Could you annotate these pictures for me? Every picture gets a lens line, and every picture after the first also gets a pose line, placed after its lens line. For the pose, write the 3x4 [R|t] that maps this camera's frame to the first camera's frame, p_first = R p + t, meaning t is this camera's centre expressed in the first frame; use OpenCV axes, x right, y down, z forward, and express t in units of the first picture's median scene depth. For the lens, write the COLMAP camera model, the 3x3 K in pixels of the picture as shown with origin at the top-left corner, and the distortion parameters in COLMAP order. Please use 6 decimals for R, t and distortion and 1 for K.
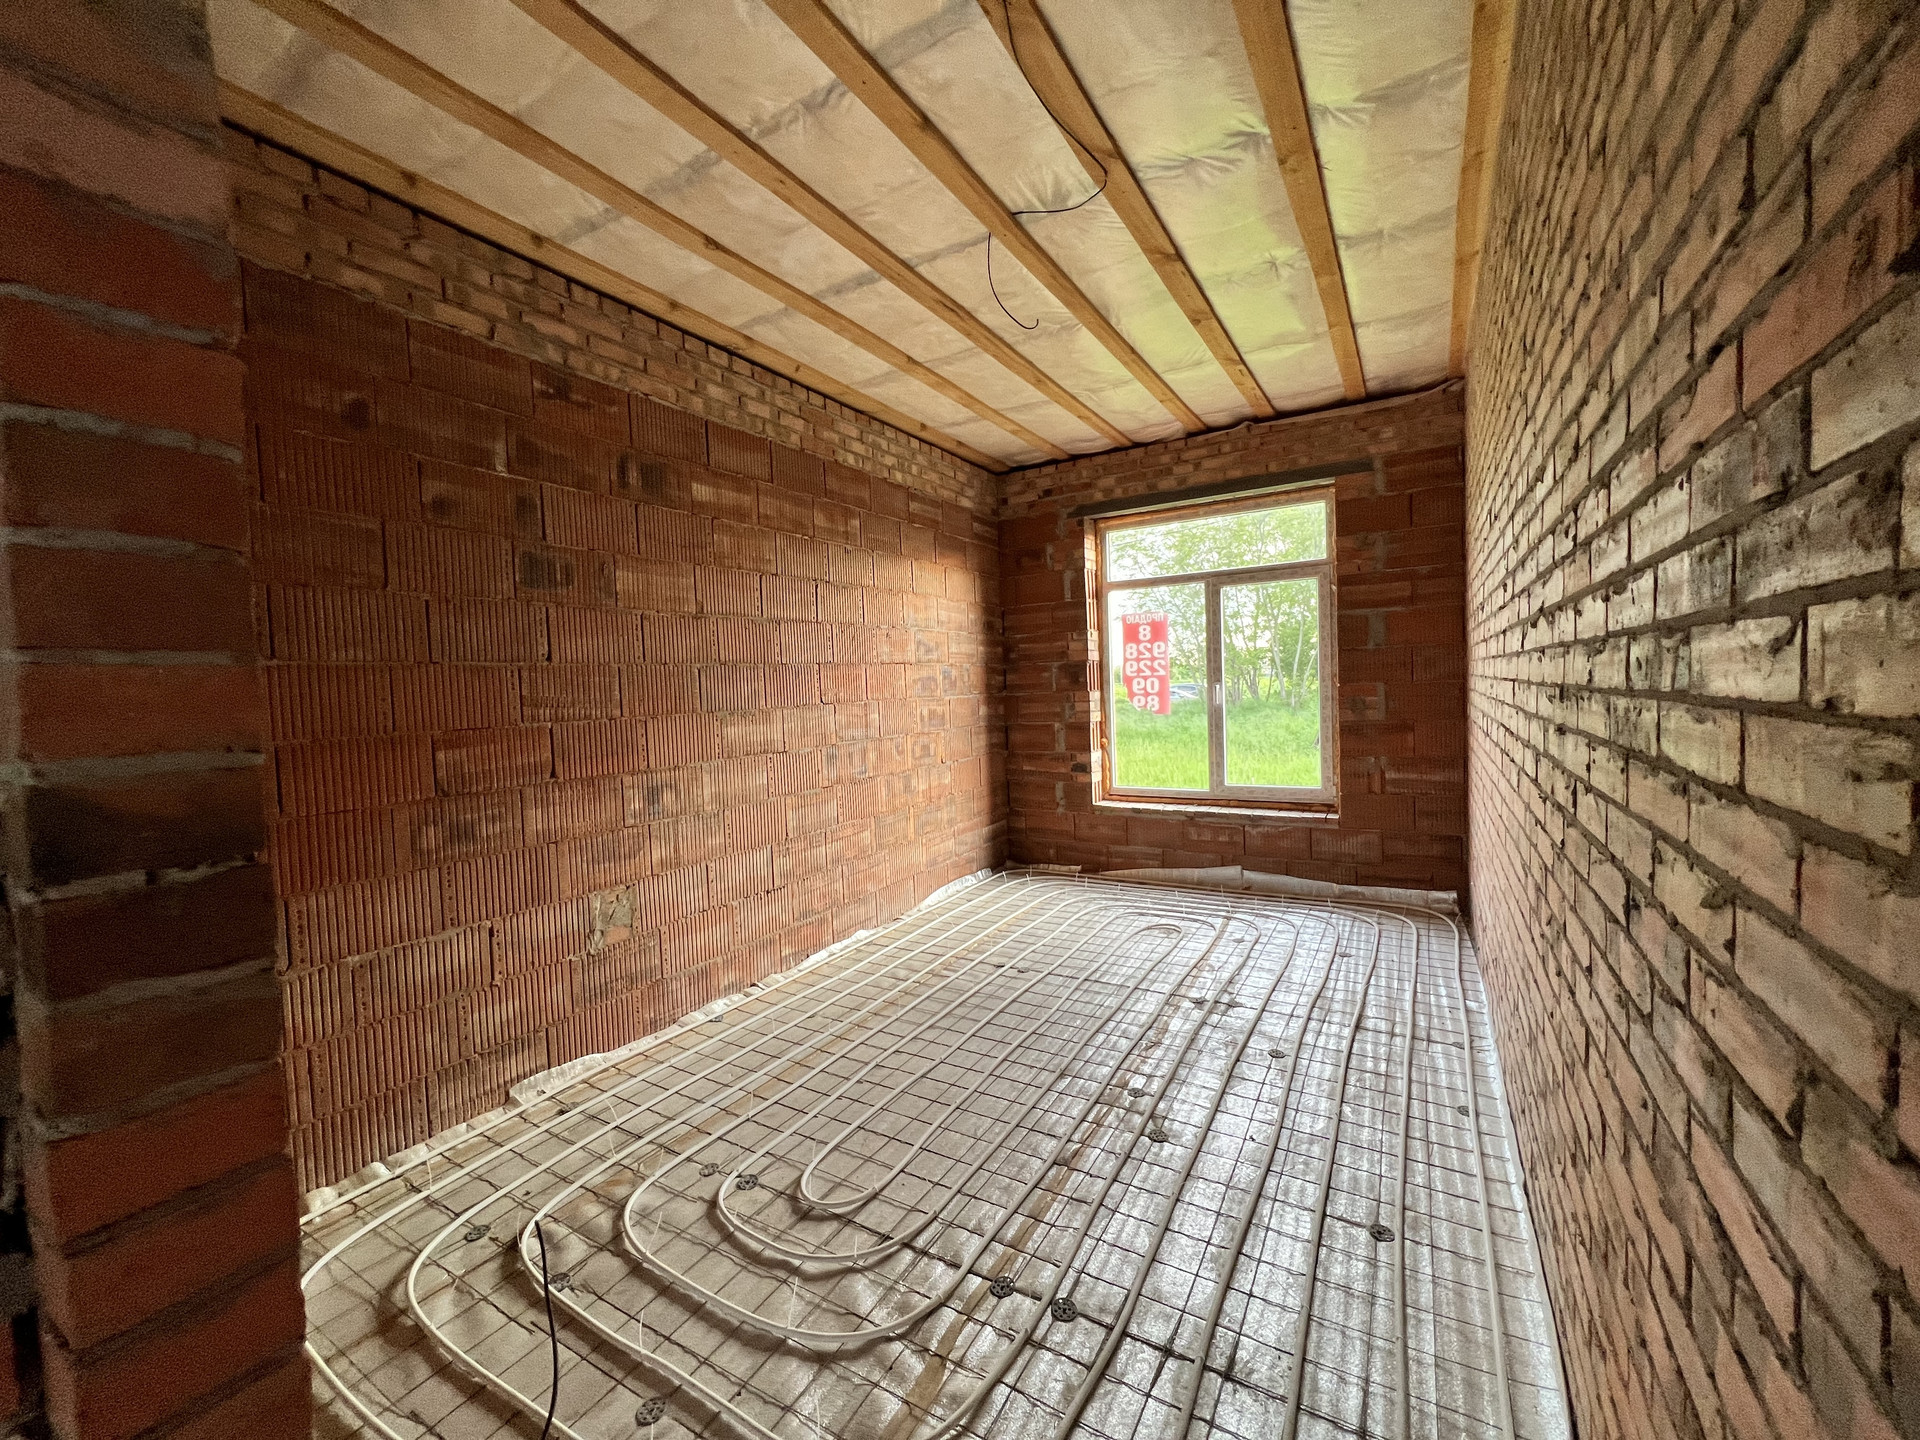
lens RADIAL K [[768.0, 0, 950.0], [0, 768.0, 722.9], [0, 0, 1]] dist [-0.003700, -0.000075]
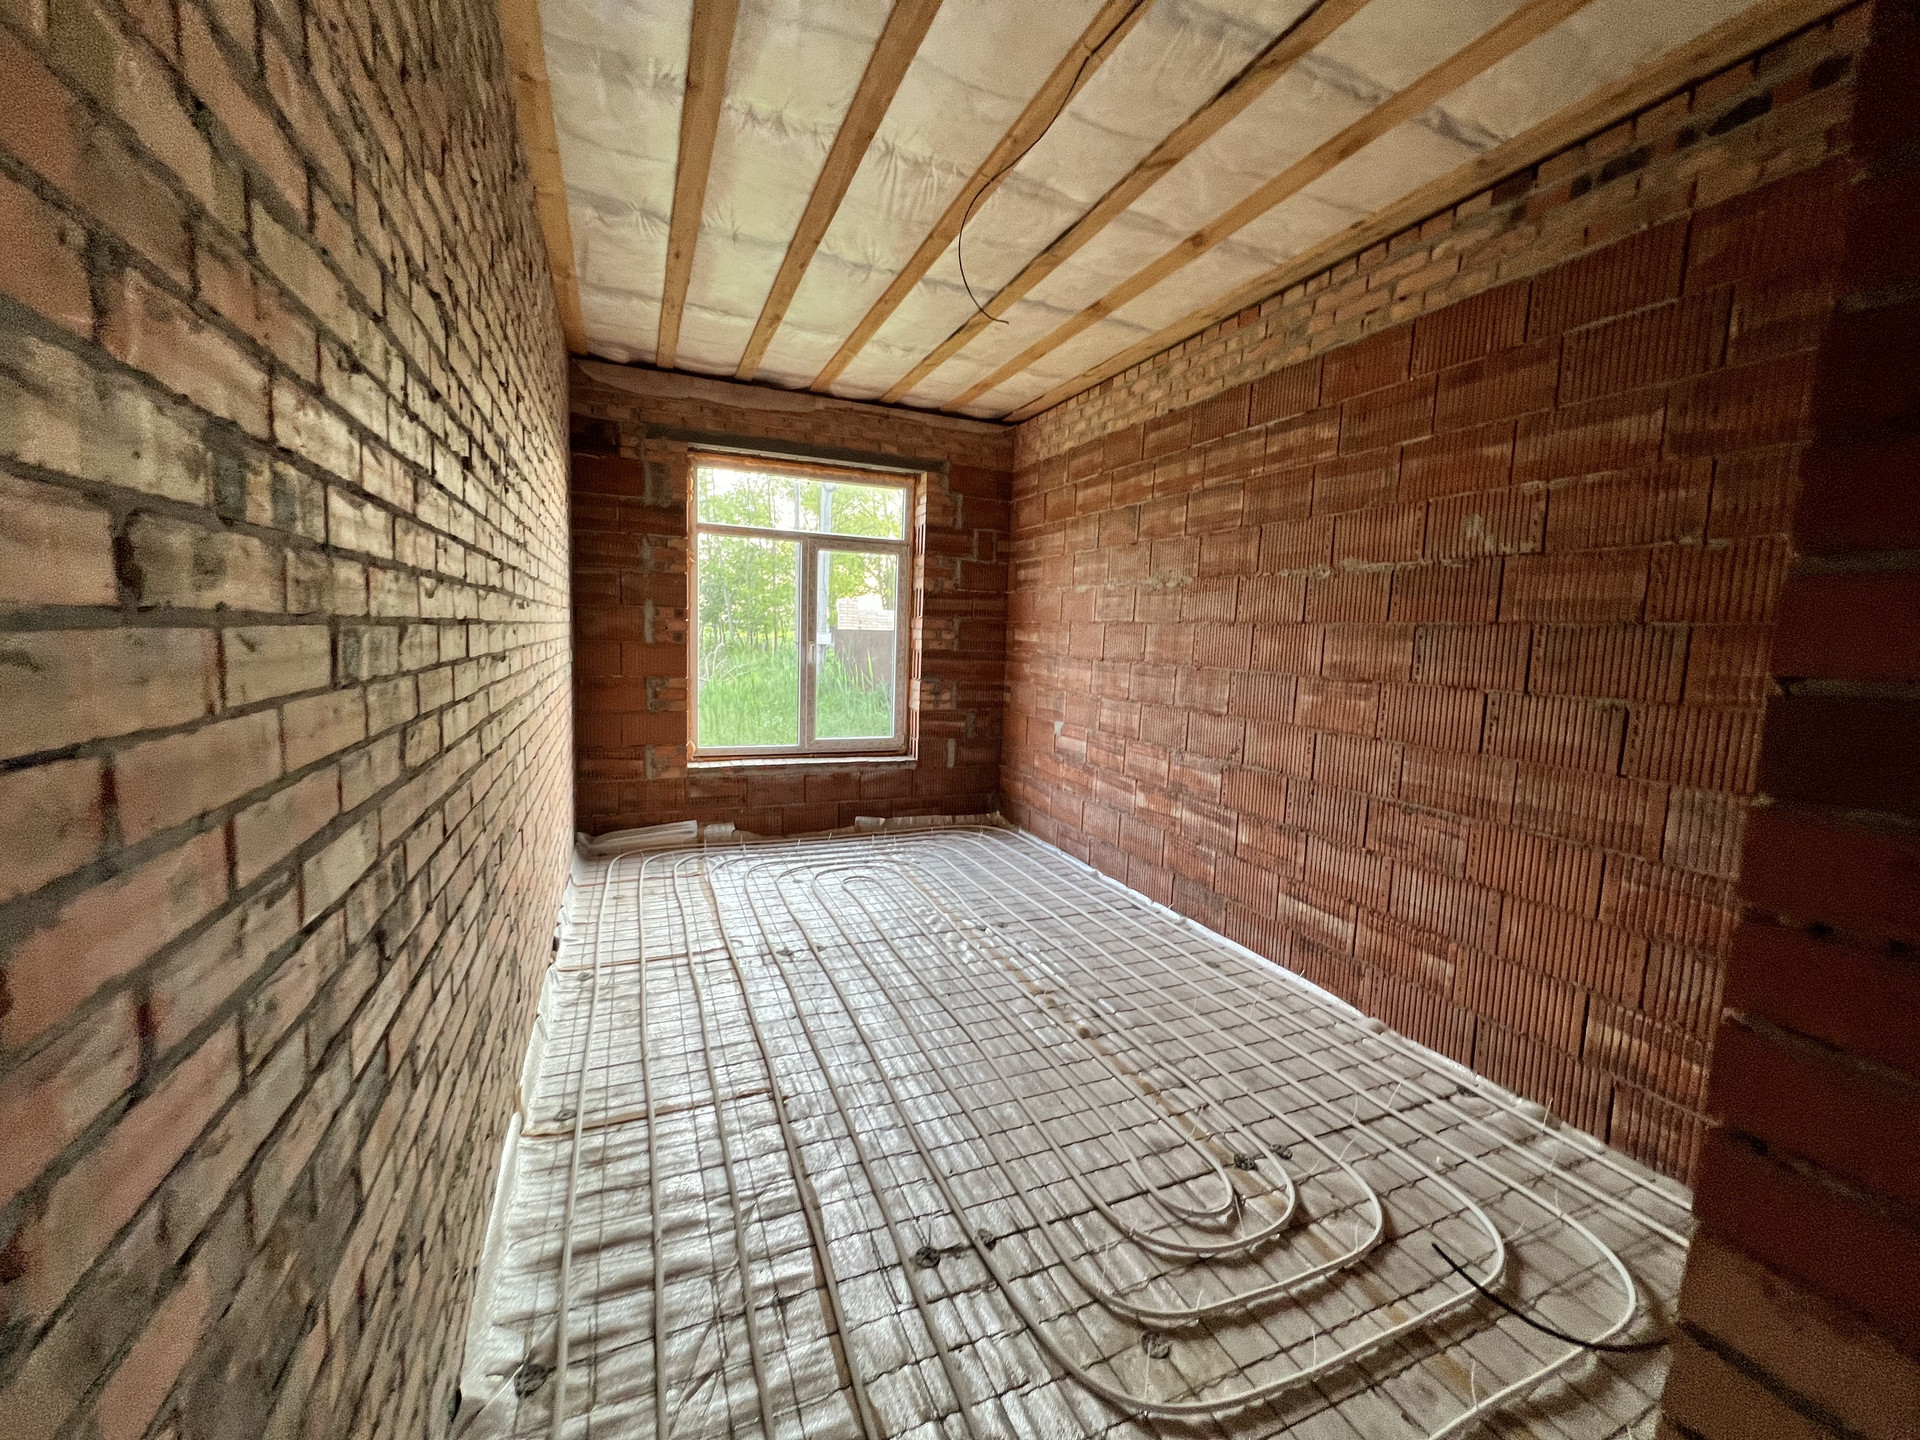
lens RADIAL K [[768.0, 0, 953.3], [0, 768.0, 722.0], [0, 0, 1]] dist [-0.003700, -0.000075]
pose [[0.570486, -0.038193, 0.820419, -0.409840], [-0.026628, 0.997533, 0.064954, -0.016536], [-0.820875, -0.058901, 0.568062, 0.246361]]
